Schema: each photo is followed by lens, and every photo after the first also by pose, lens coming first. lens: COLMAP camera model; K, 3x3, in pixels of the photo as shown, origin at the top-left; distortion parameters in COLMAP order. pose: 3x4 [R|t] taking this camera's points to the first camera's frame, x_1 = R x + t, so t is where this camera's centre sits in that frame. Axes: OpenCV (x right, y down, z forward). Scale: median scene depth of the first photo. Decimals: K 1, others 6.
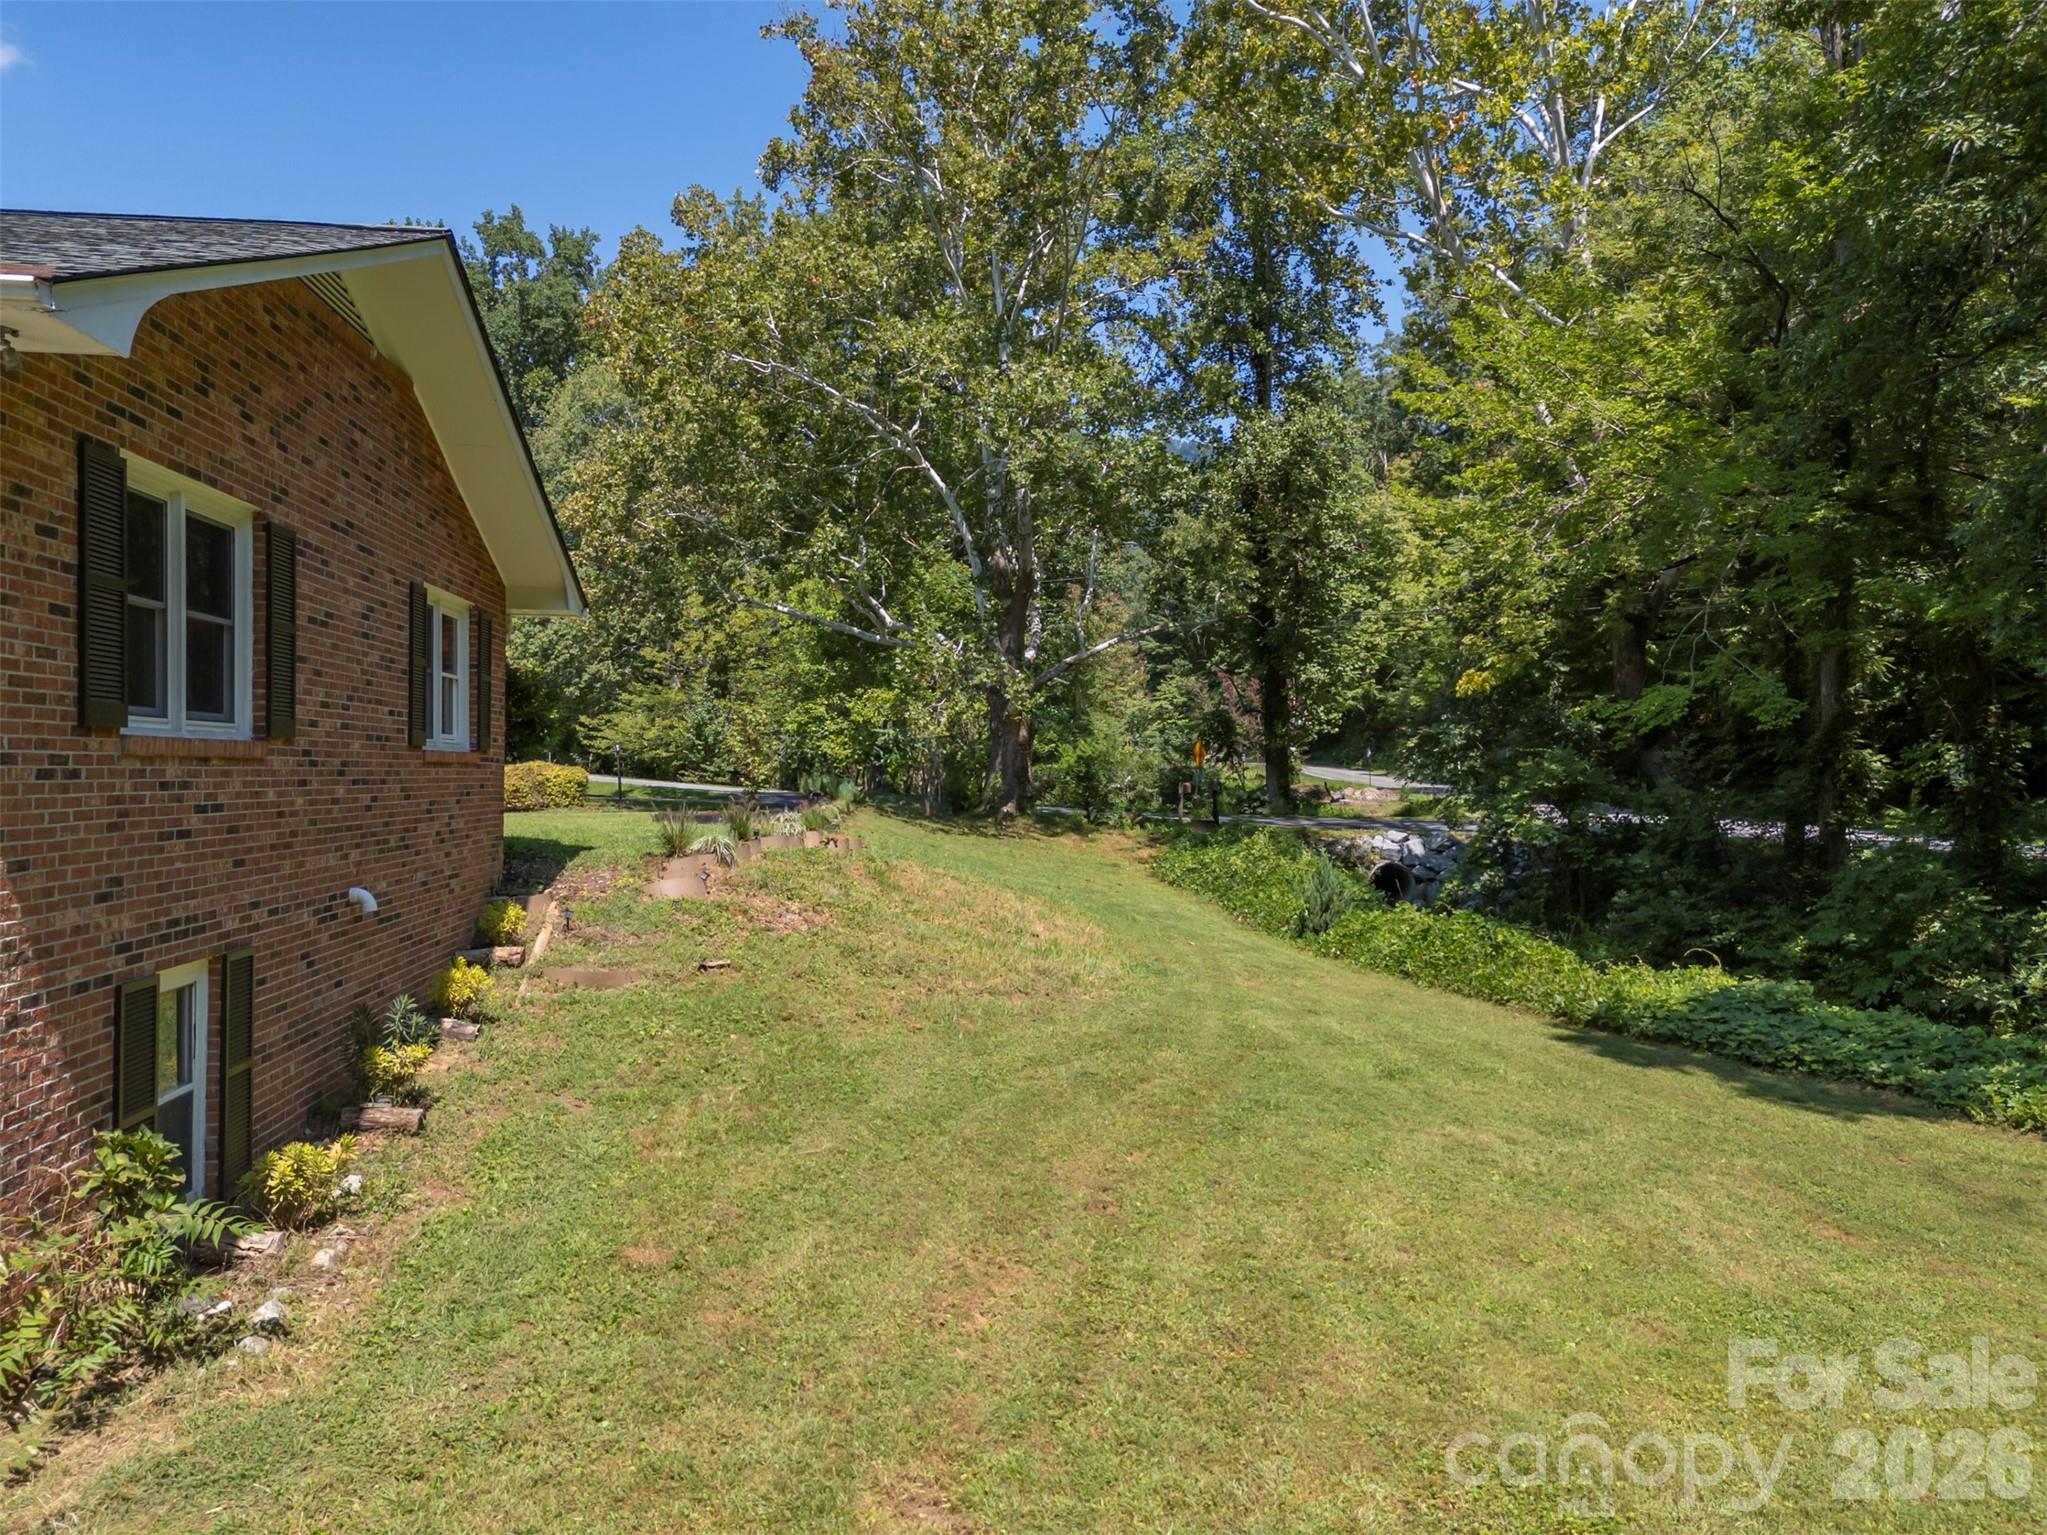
lens RADIAL K [[1488.1, 0, 1025.5], [0, 1488.1, 766.4], [0, 0, 1]] dist [0.083231, -0.058321]
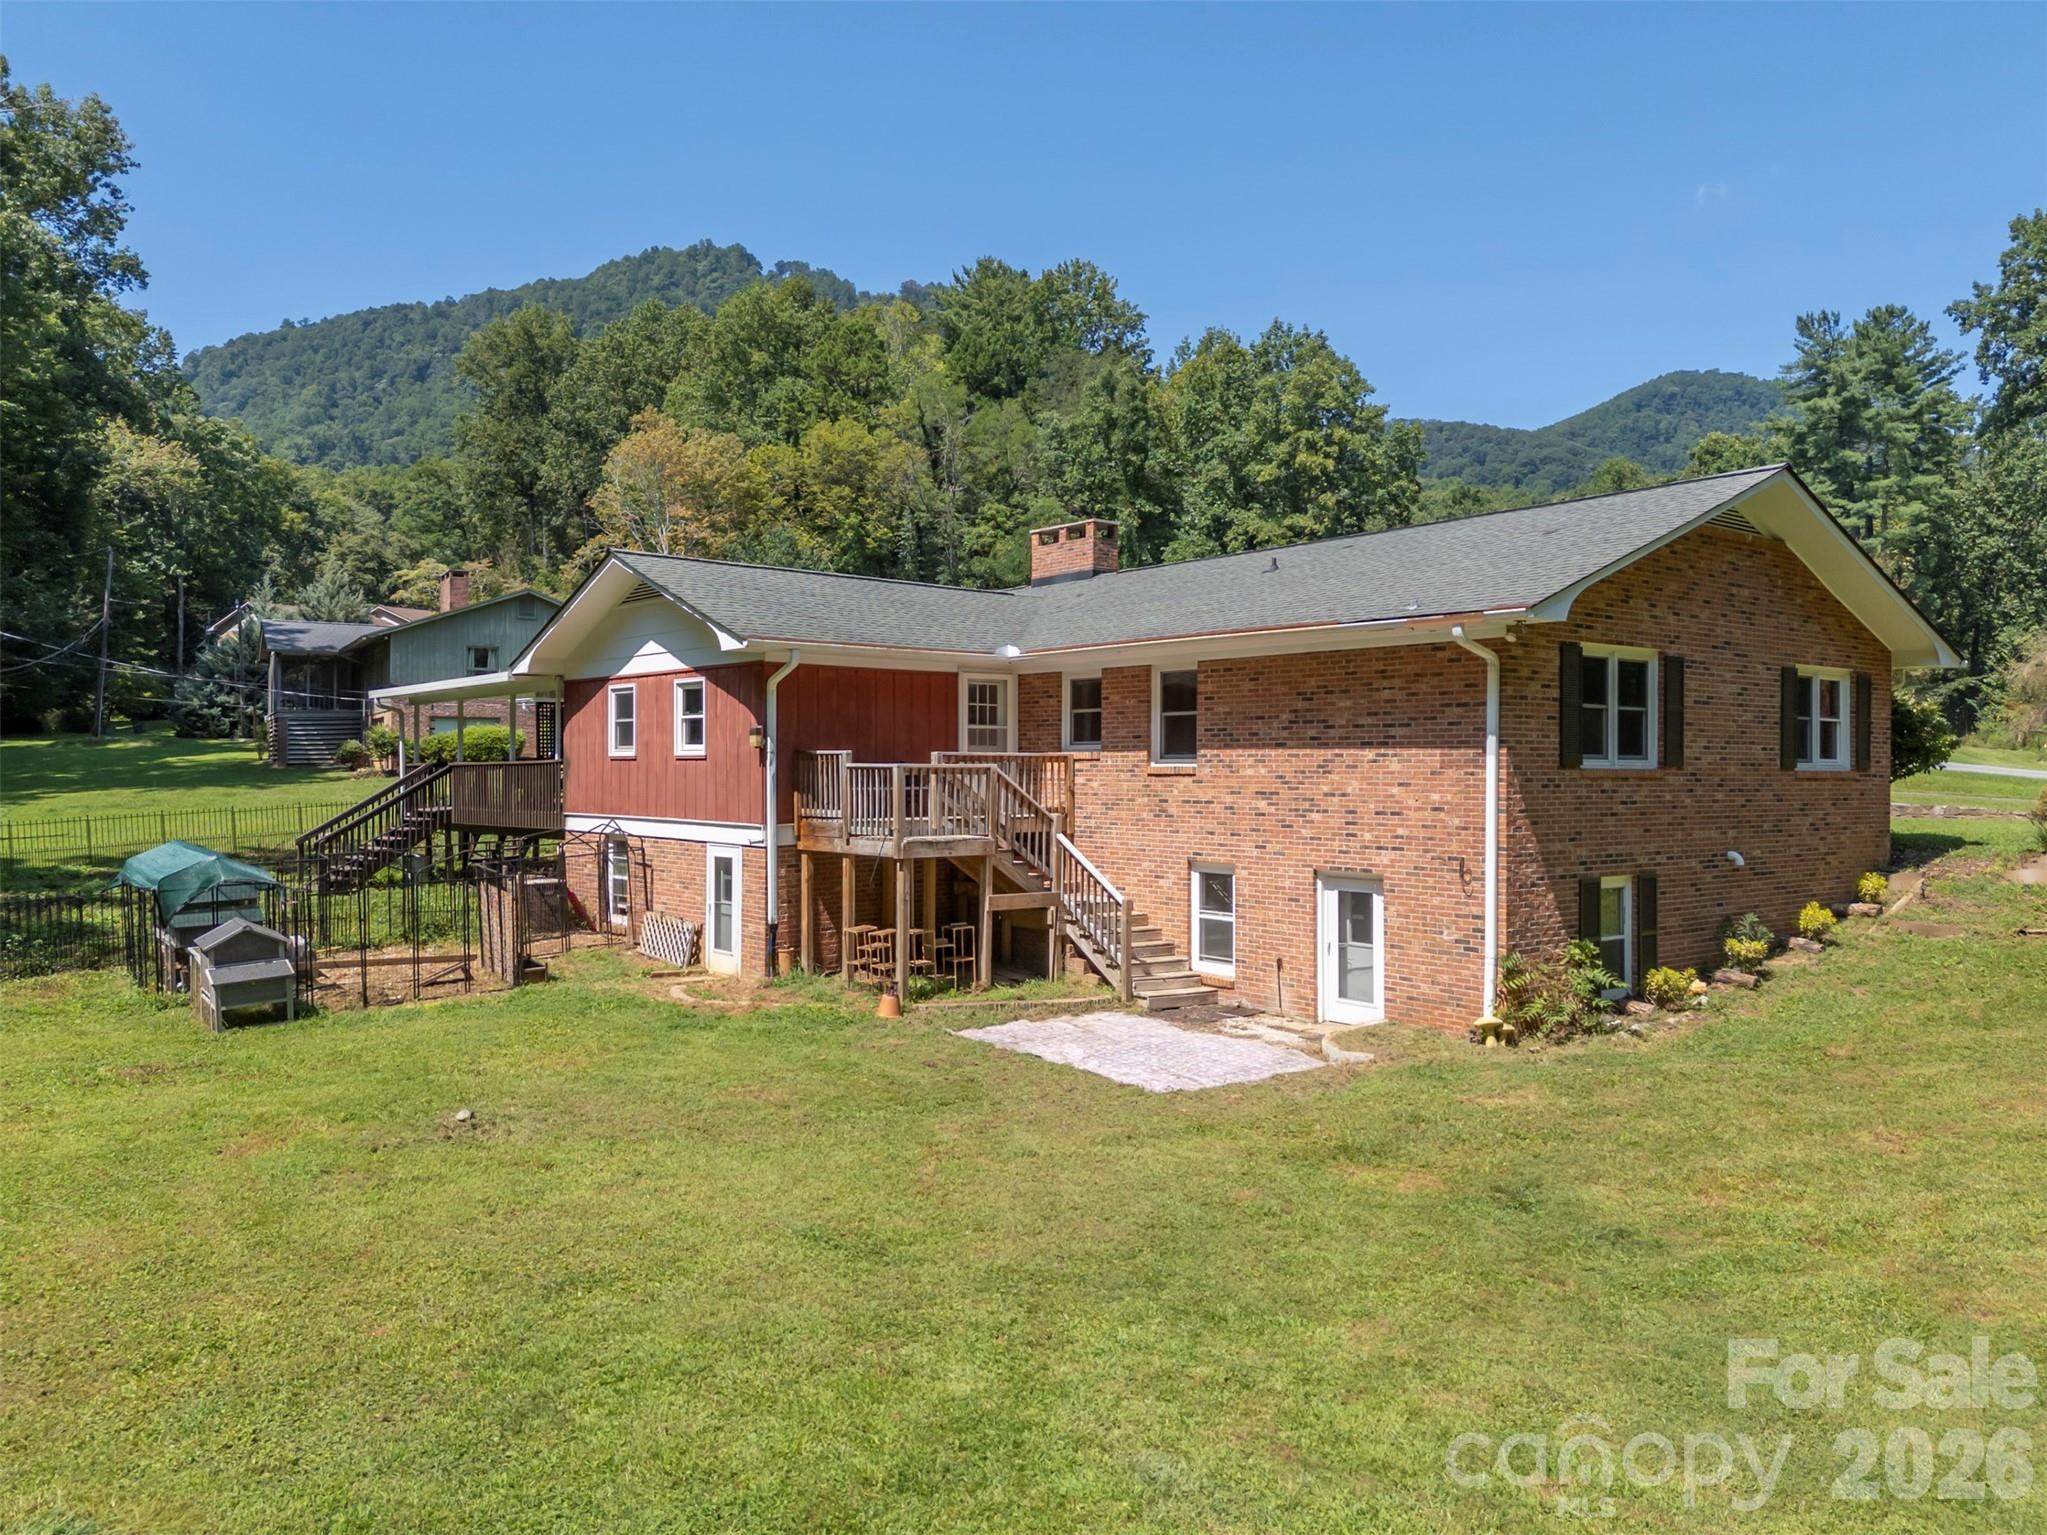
lens RADIAL K [[1488.1, 0, 1025.5], [0, 1488.1, 766.4], [0, 0, 1]] dist [0.083231, -0.058321]
pose [[0.539881, -0.005648, -0.841723, 0.690504], [0.001490, 0.999982, -0.005754, -0.010183], [0.841740, 0.001853, 0.539880, -0.739857]]
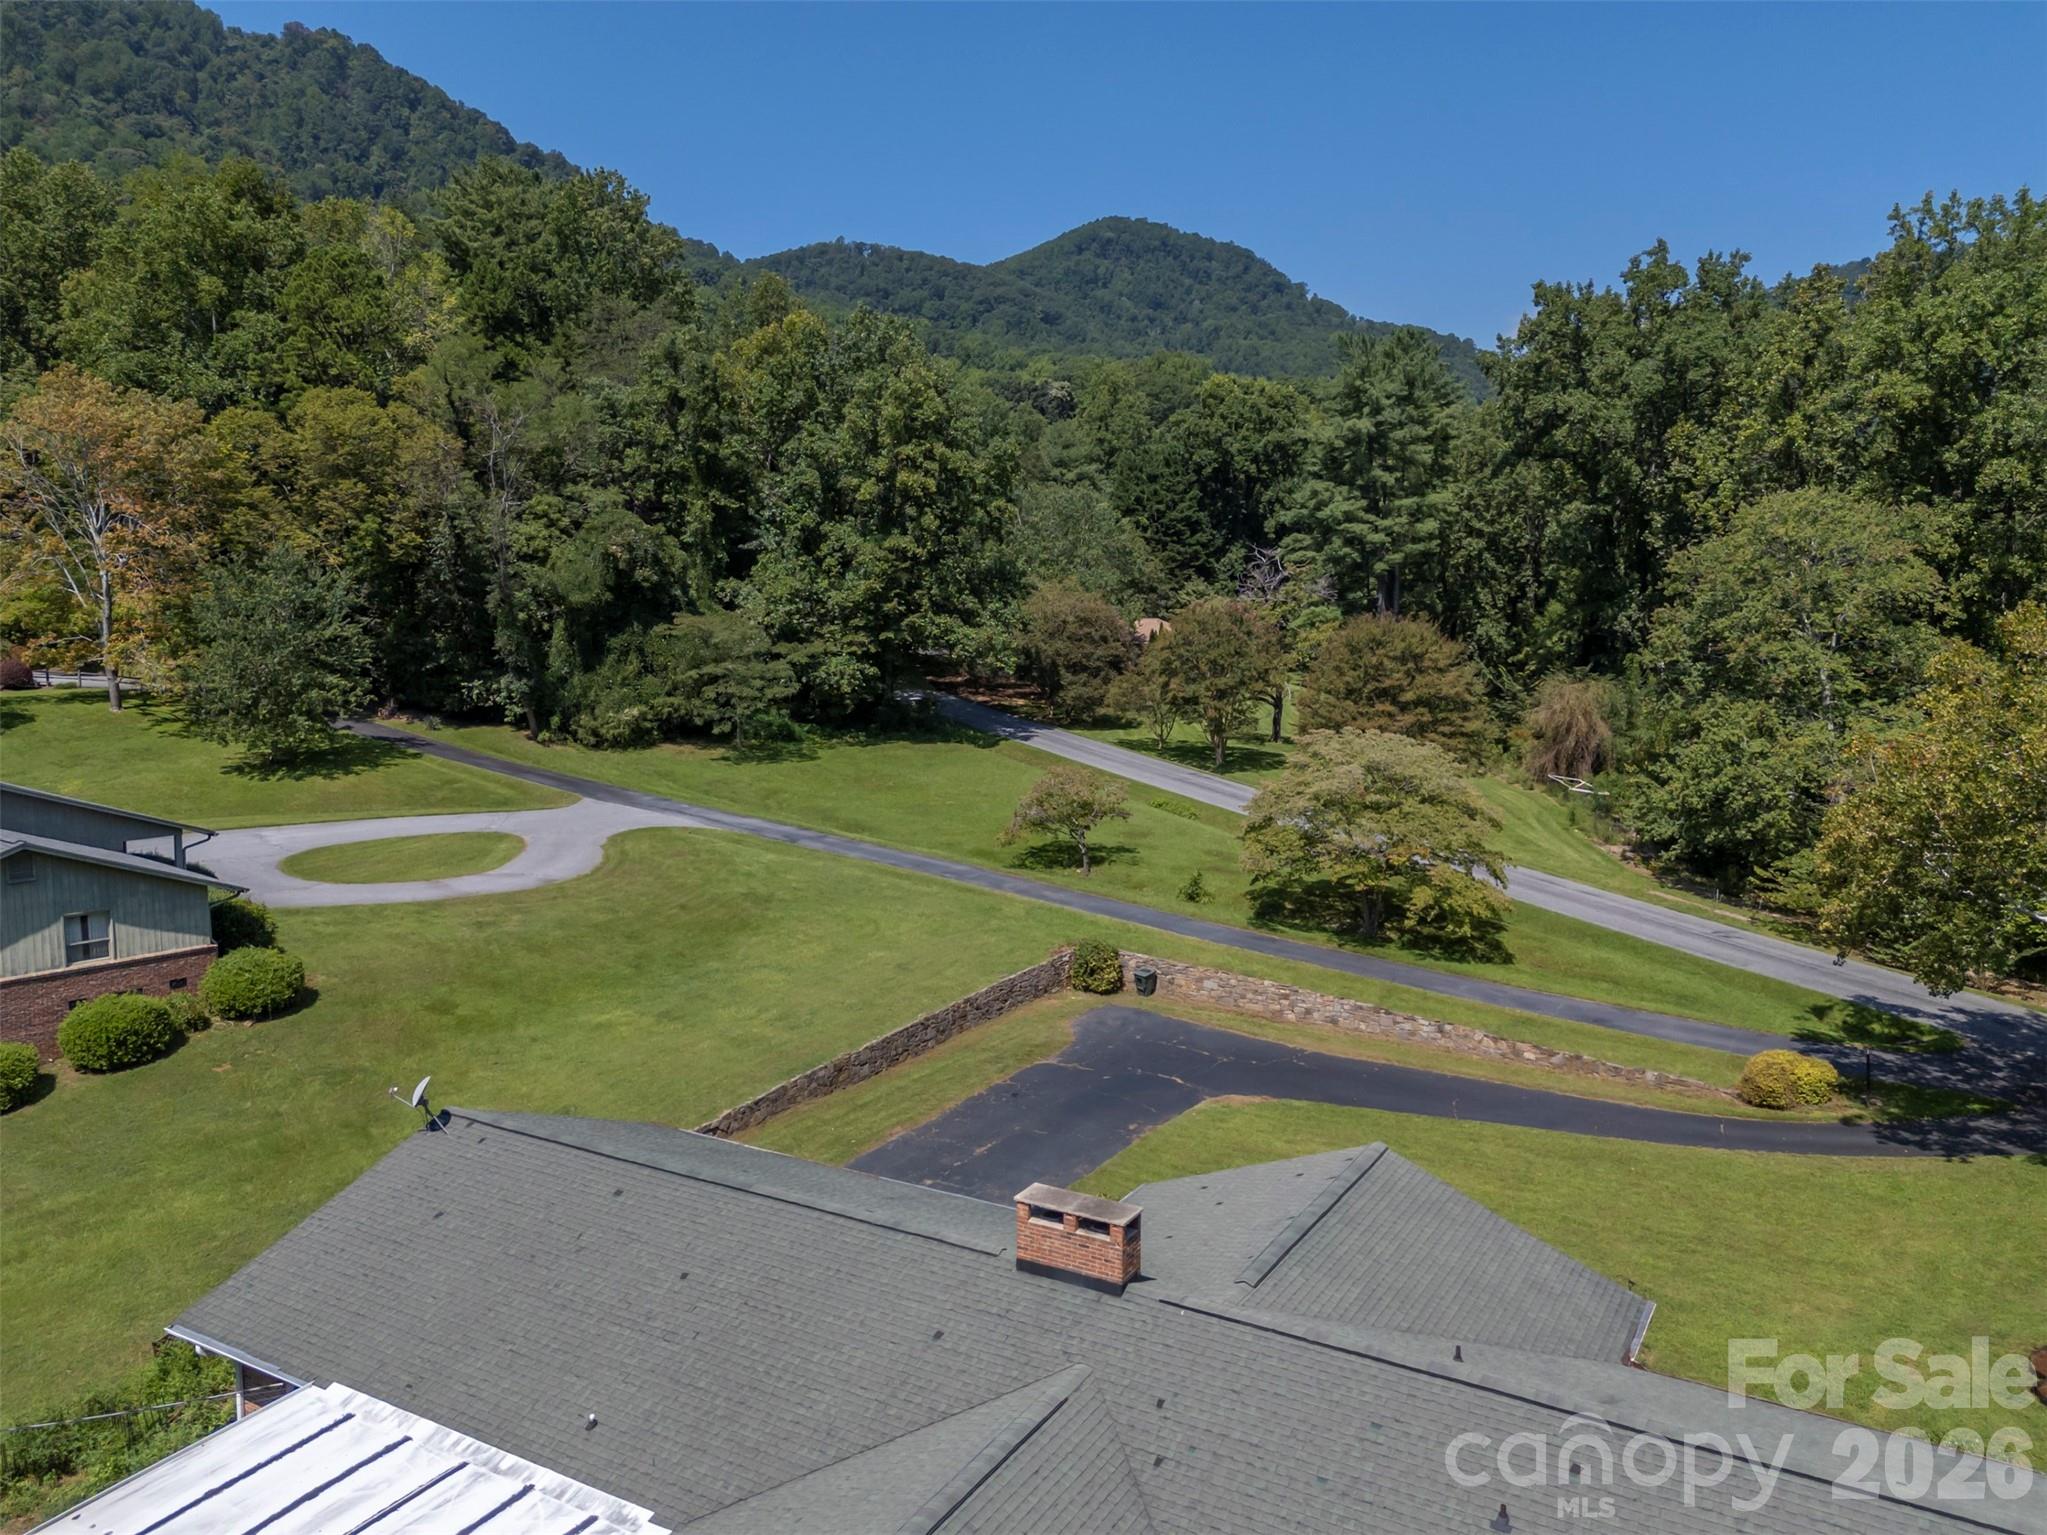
lens RADIAL K [[1486.1, 0, 1025.3], [0, 1486.1, 766.5], [0, 0, 1]] dist [0.114514, -0.104817]
pose [[0.798308, 0.066347, -0.598584, -0.518009], [0.001689, 0.993663, 0.112390, -1.521809], [0.602247, -0.090733, 0.793137, -0.924010]]
